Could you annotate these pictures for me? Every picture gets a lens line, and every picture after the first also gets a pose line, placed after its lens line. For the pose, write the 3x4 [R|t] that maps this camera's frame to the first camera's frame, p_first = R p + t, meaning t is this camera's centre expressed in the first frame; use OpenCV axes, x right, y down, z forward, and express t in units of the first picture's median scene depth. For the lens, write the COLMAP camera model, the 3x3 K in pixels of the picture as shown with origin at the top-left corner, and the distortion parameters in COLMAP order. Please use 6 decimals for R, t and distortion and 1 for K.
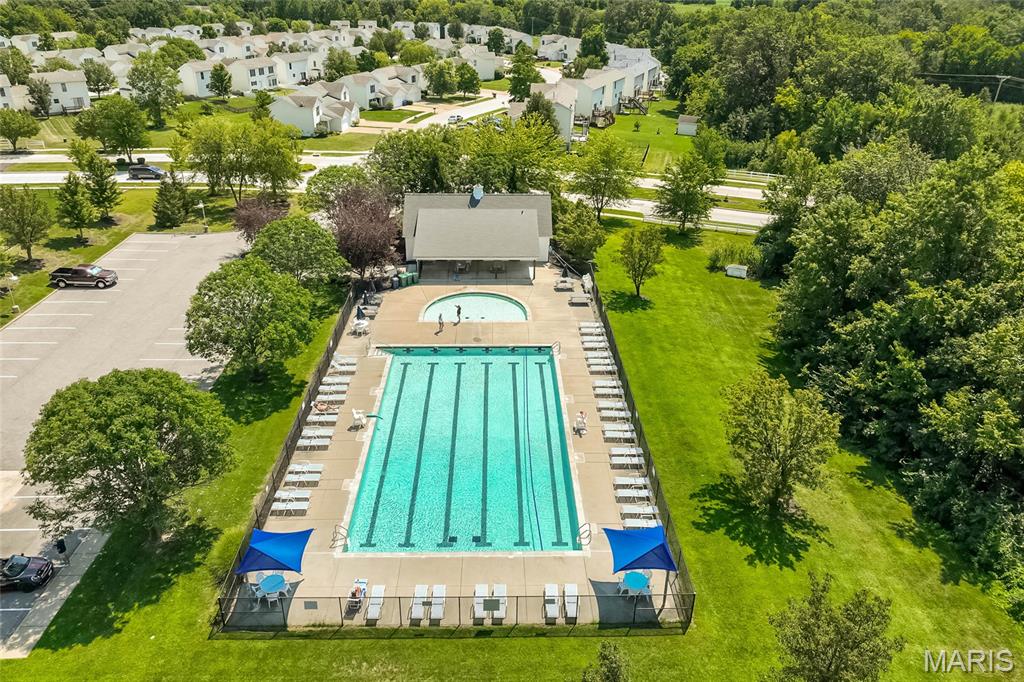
lens RADIAL K [[704.4, 0, 512.0], [0, 704.4, 341.0], [0, 0, 1]] dist [0.004255, 0.004812]
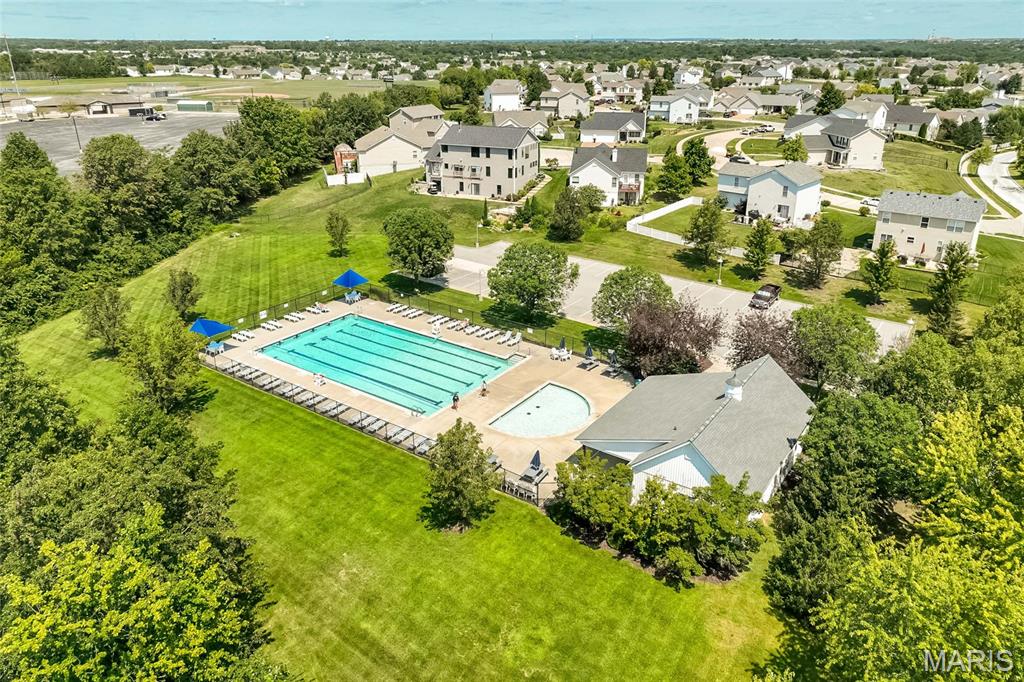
lens RADIAL K [[723.6, 0, 512.0], [0, 723.6, 341.0], [0, 0, 1]] dist [0.003431, -0.000106]
pose [[-0.602262, 0.299369, -0.740039, 0.590434], [-0.383881, 0.704195, 0.597281, -0.595309], [0.699940, 0.643807, -0.309188, 1.109775]]
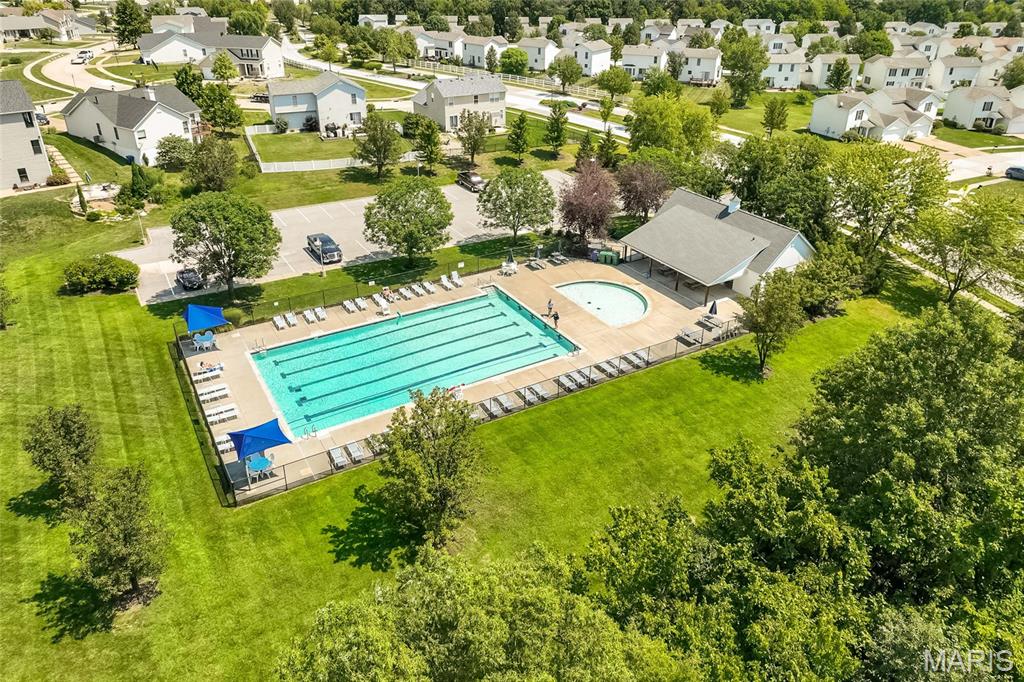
lens RADIAL K [[704.4, 0, 512.0], [0, 704.4, 341.0], [0, 0, 1]] dist [0.004255, 0.004812]
pose [[0.493307, 0.415974, -0.763946, 0.631079], [-0.410853, 0.885531, 0.216875, -0.147473], [0.766712, 0.206884, 0.607743, 0.283550]]
